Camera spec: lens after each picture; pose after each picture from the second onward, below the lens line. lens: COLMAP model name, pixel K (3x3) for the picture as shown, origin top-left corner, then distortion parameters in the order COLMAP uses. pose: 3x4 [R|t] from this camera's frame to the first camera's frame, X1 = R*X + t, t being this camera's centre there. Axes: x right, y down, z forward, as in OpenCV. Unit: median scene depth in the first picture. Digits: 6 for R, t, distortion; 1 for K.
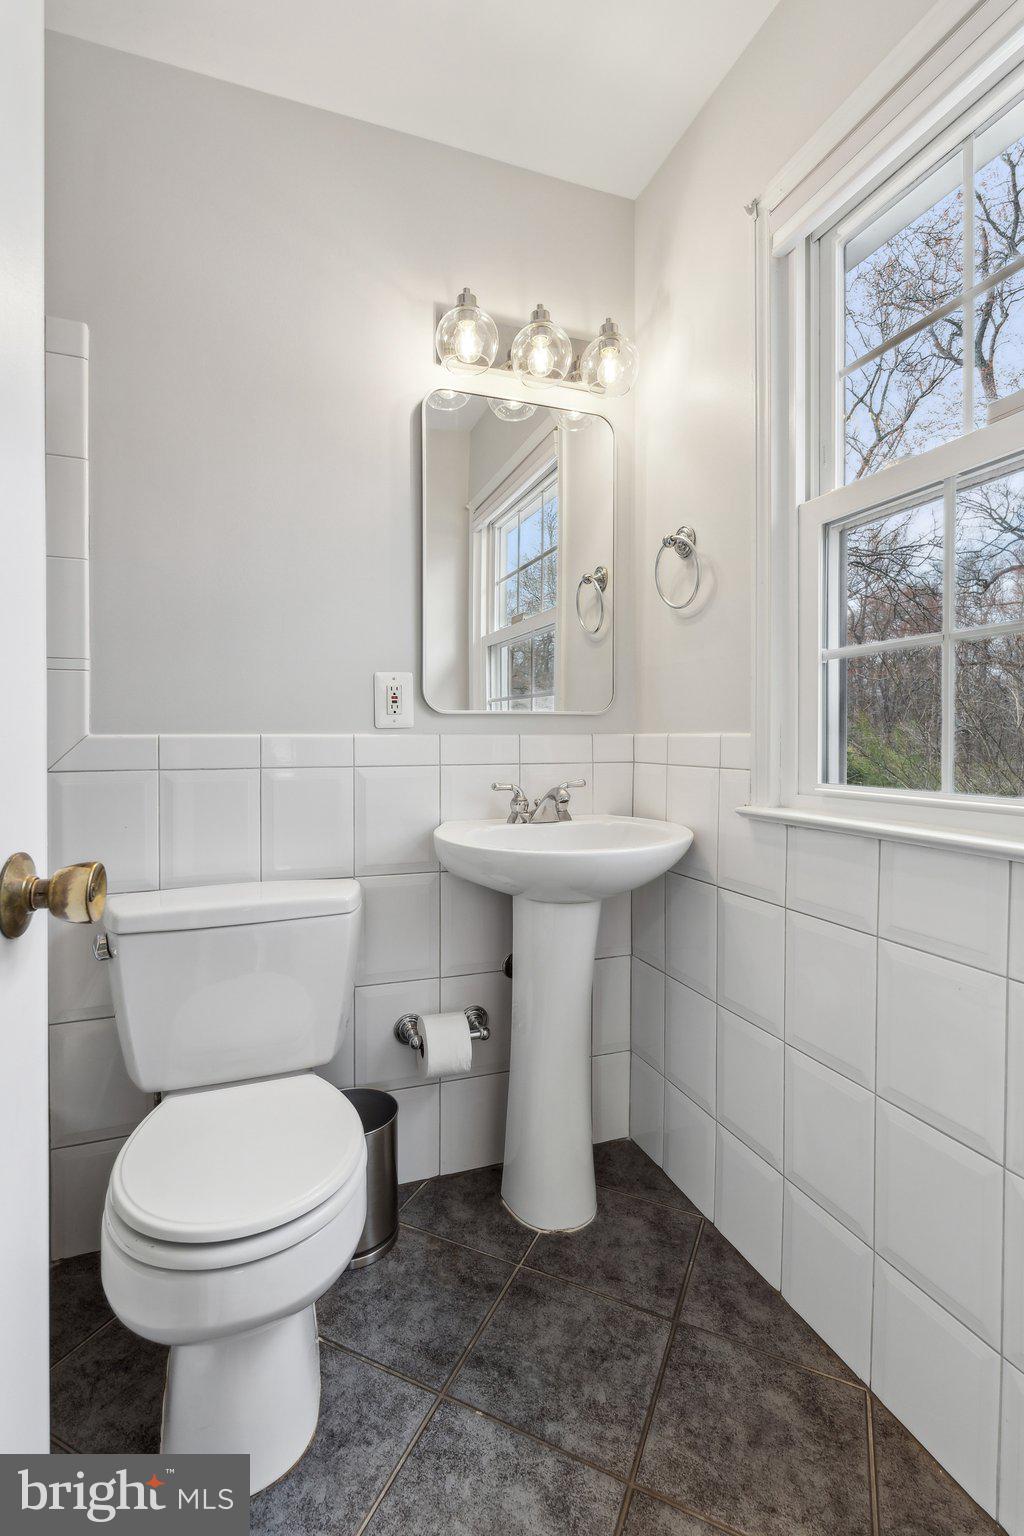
lens RADIAL K [[692.9, 0, 505.5], [0, 692.9, 755.1], [0, 0, 1]] dist [-0.001222, -0.000650]
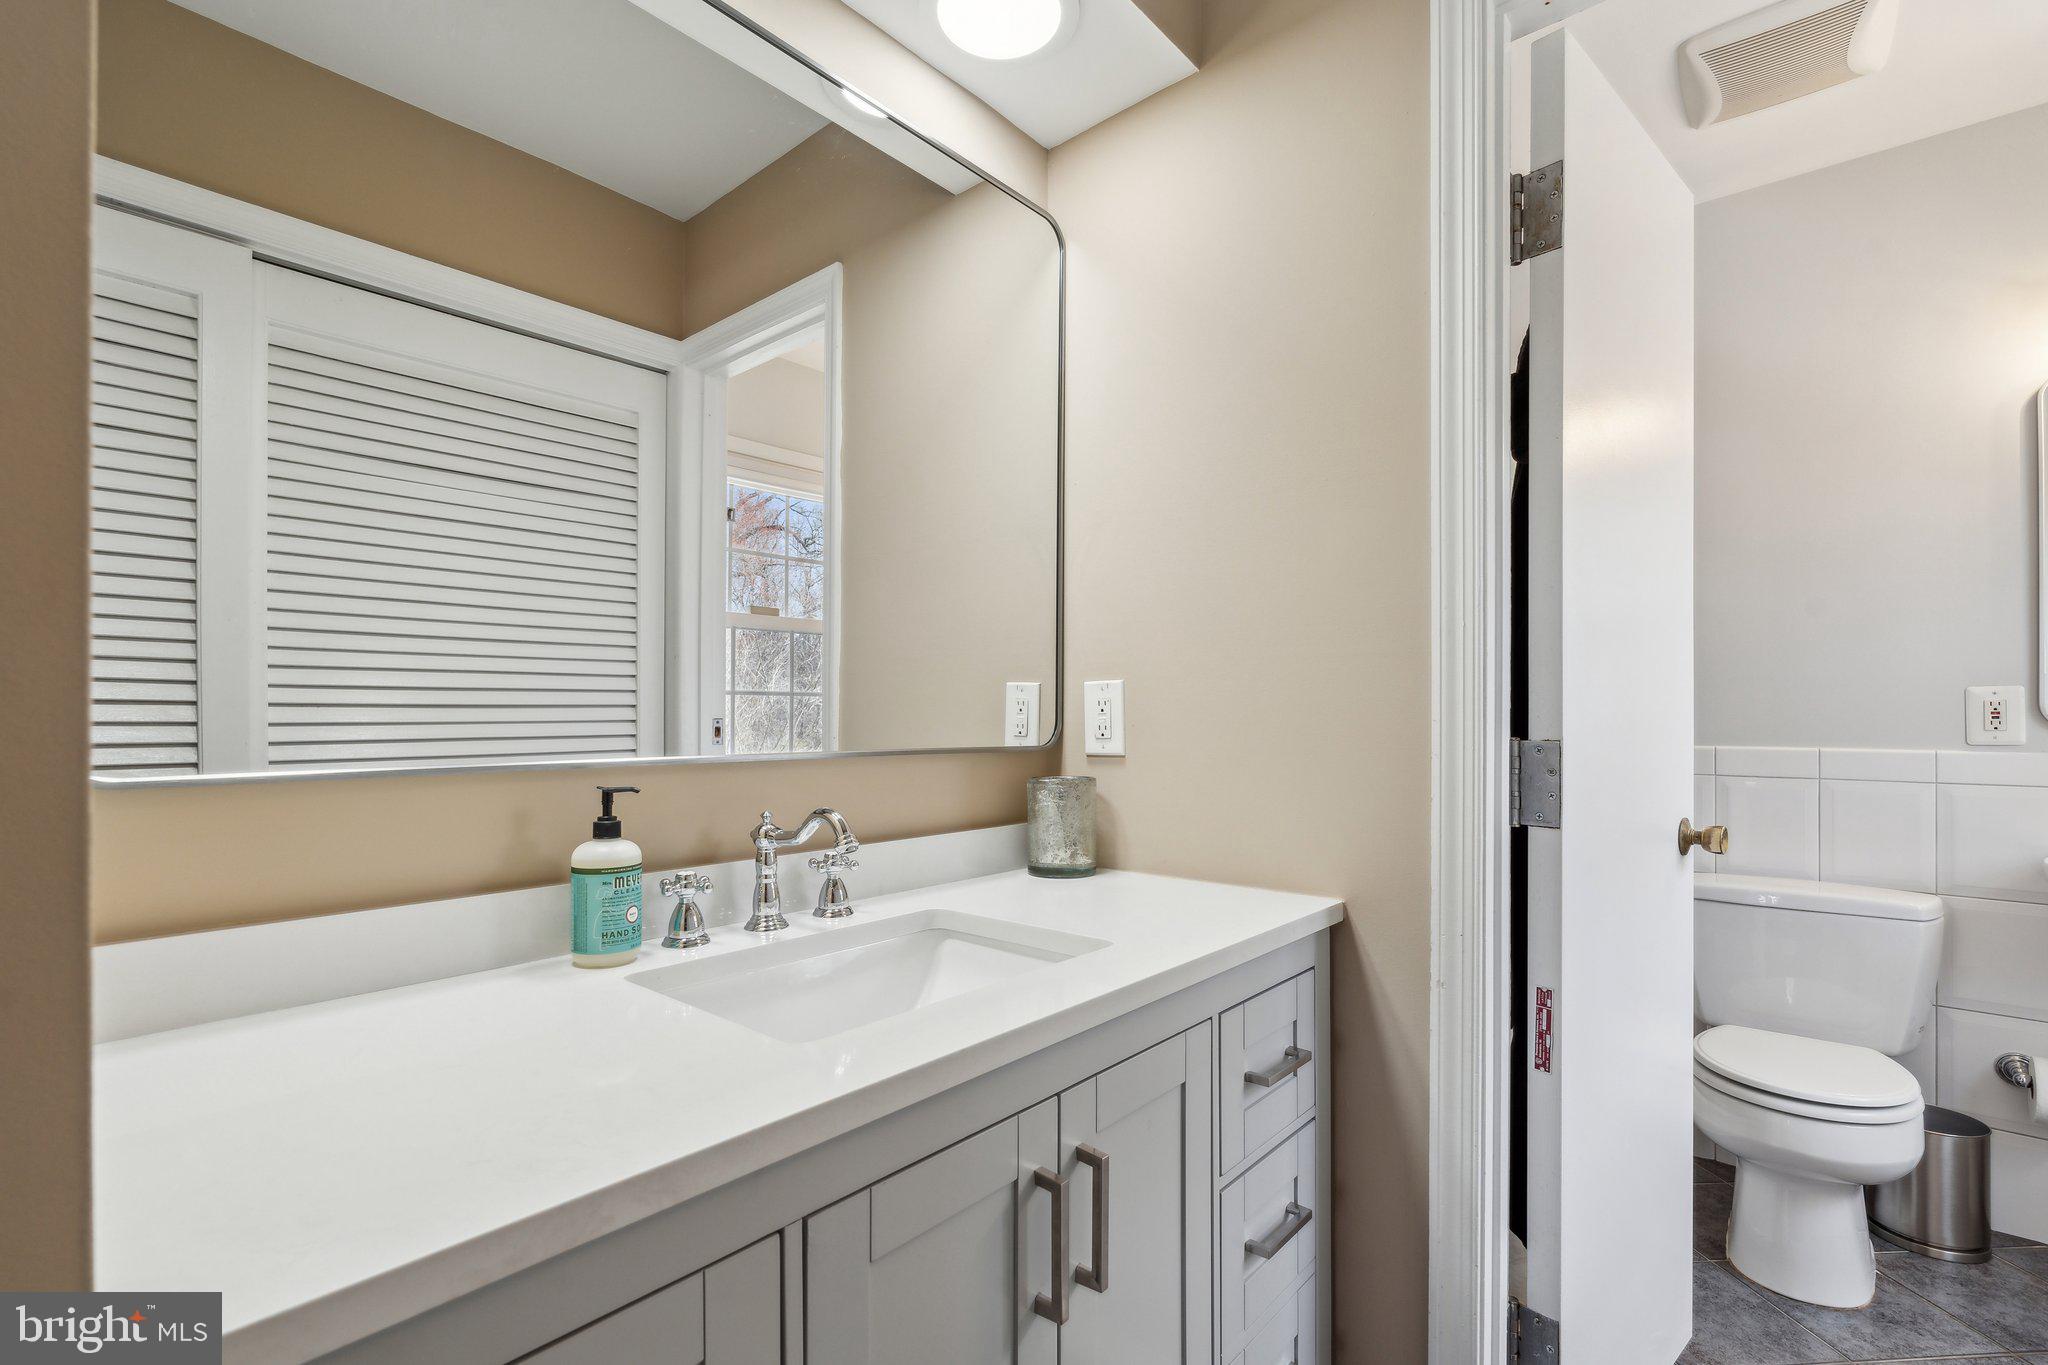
lens RADIAL K [[923.9, 0, 1012.8], [0, 923.9, 697.4], [0, 0, 1]] dist [-0.001222, -0.000650]
pose [[0.480595, -0.007181, -0.876913, 0.314545], [-0.019934, 0.999619, -0.019111, -0.055655], [0.876716, 0.026665, 0.480269, -0.828135]]
